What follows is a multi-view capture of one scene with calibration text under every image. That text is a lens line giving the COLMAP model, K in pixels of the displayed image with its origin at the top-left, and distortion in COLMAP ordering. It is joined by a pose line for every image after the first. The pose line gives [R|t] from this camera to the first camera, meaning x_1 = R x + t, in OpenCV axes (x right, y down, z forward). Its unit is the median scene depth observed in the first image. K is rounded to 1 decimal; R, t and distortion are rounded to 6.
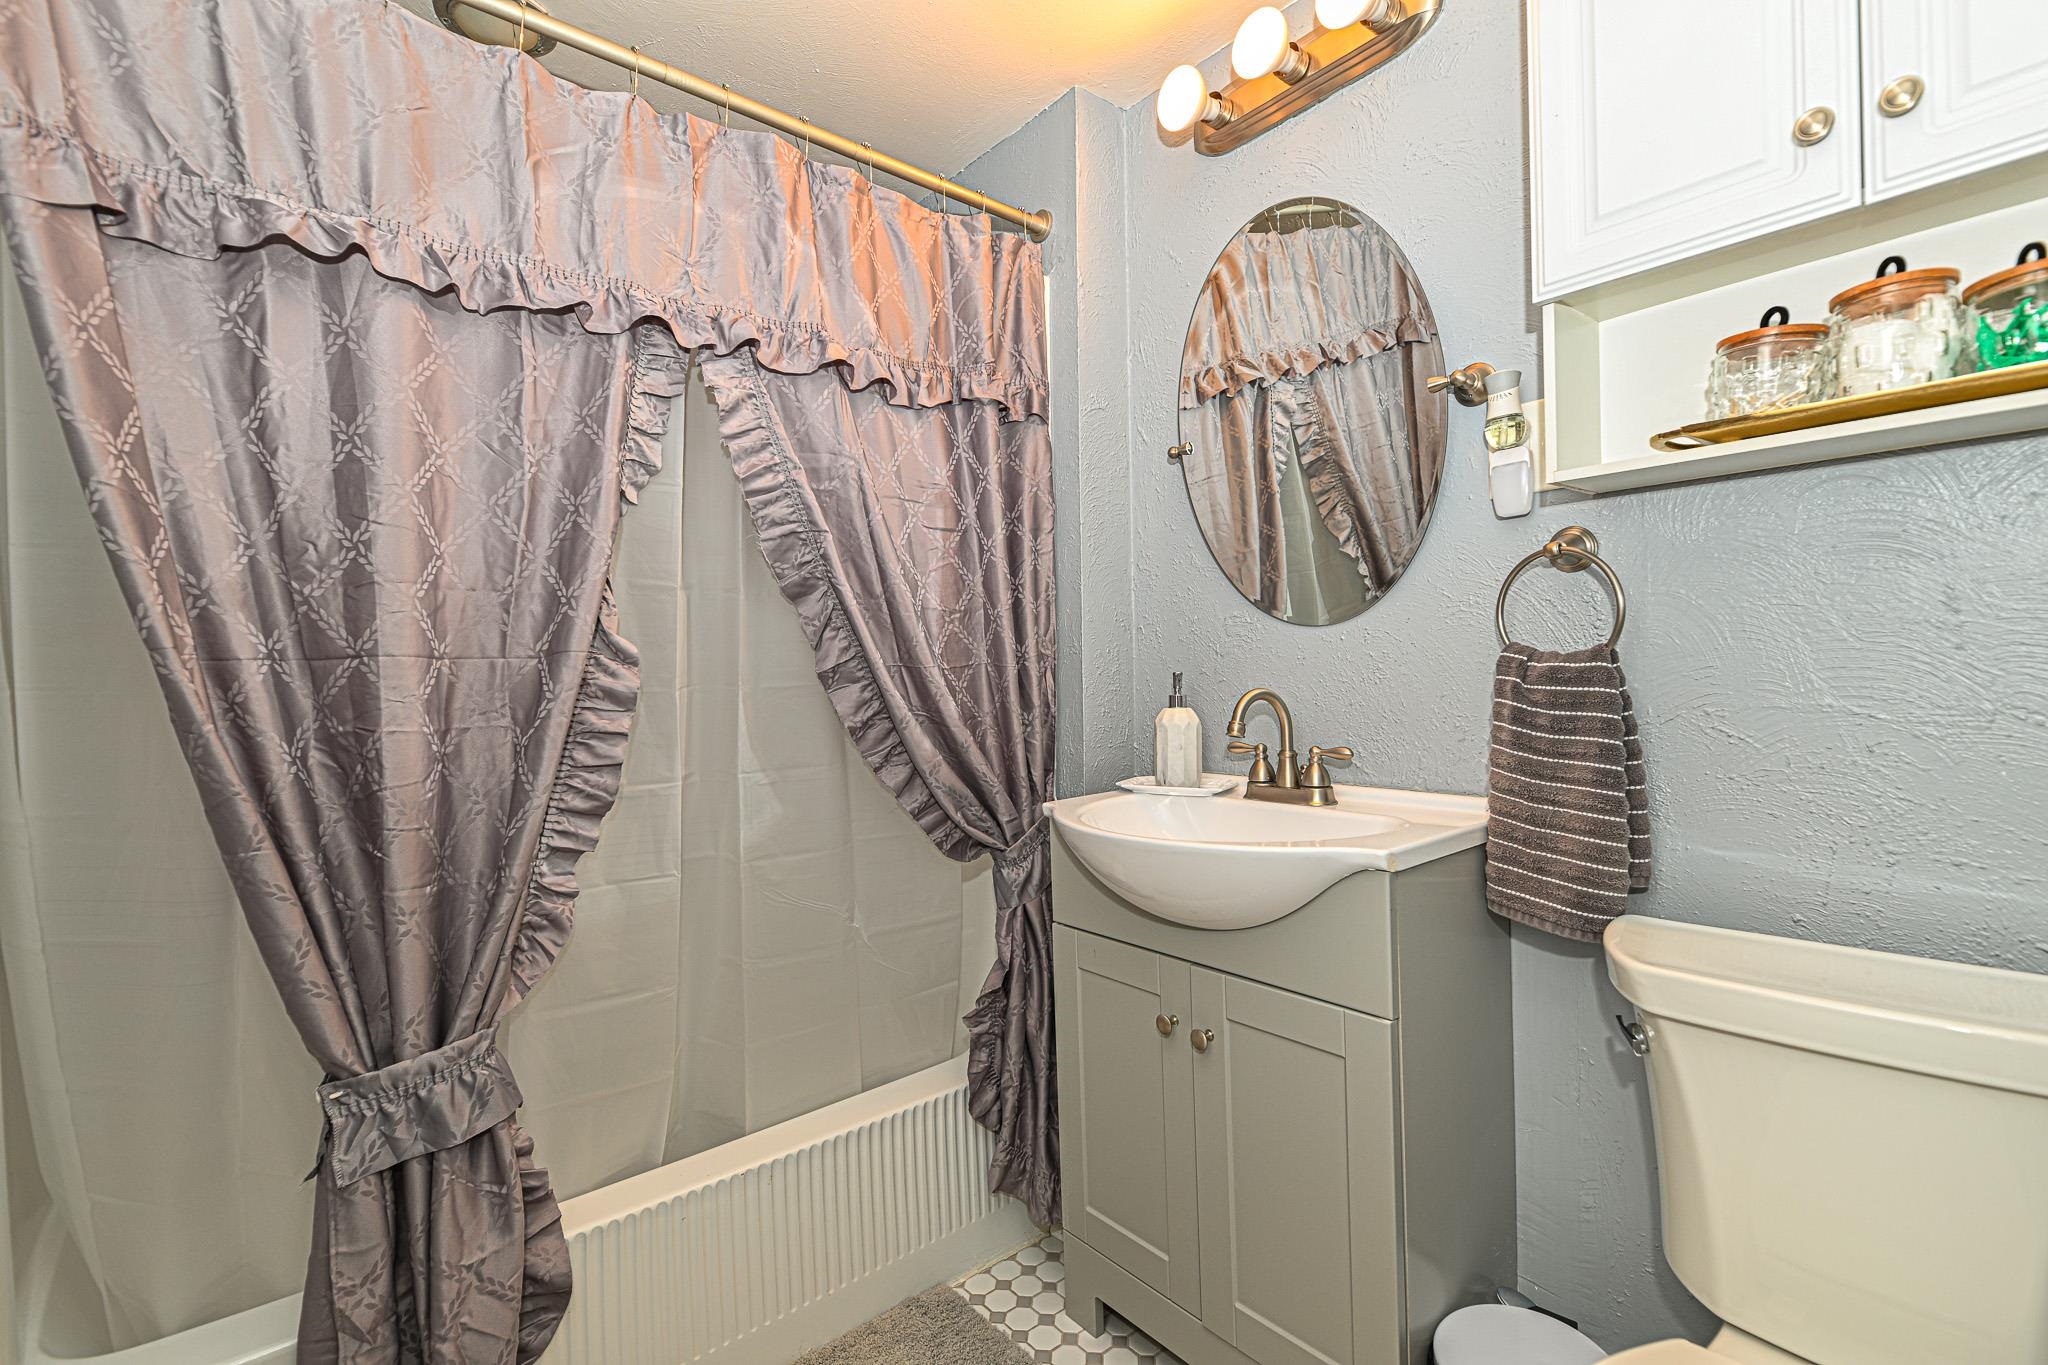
lens RADIAL K [[936.3, 0, 1030.3], [0, 936.3, 681.6], [0, 0, 1]] dist [0.000454, -0.000539]
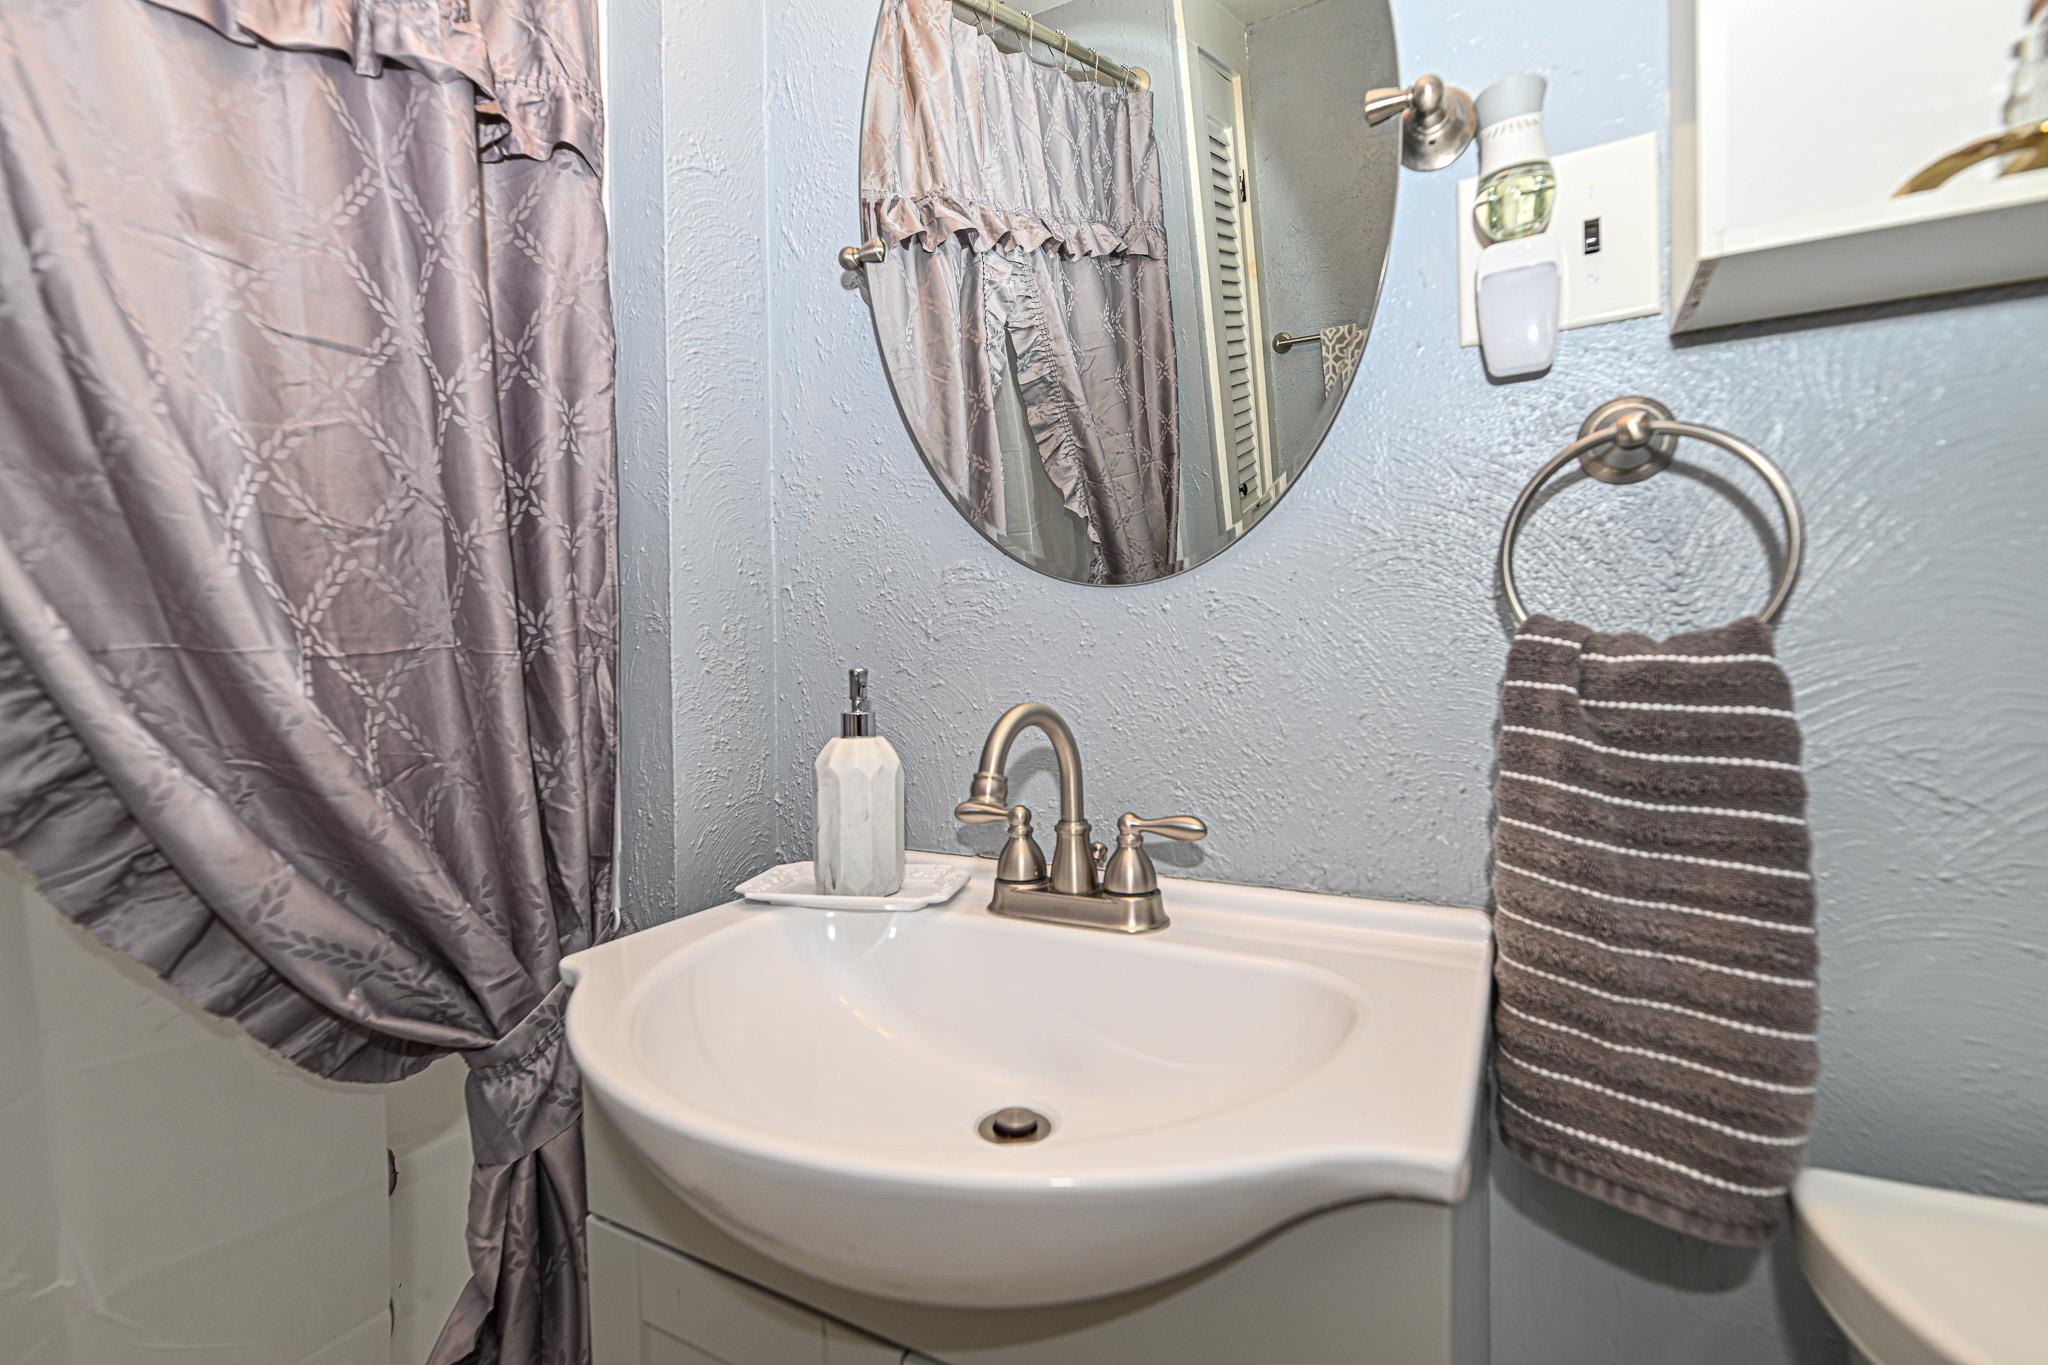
lens RADIAL K [[936.3, 0, 1030.3], [0, 936.3, 681.6], [0, 0, 1]] dist [0.000454, -0.000539]
pose [[0.932918, 0.001922, 0.360085, 0.056412], [-0.002486, 0.999996, 0.001103, -0.004237], [-0.360081, -0.001924, 0.932919, 0.460684]]
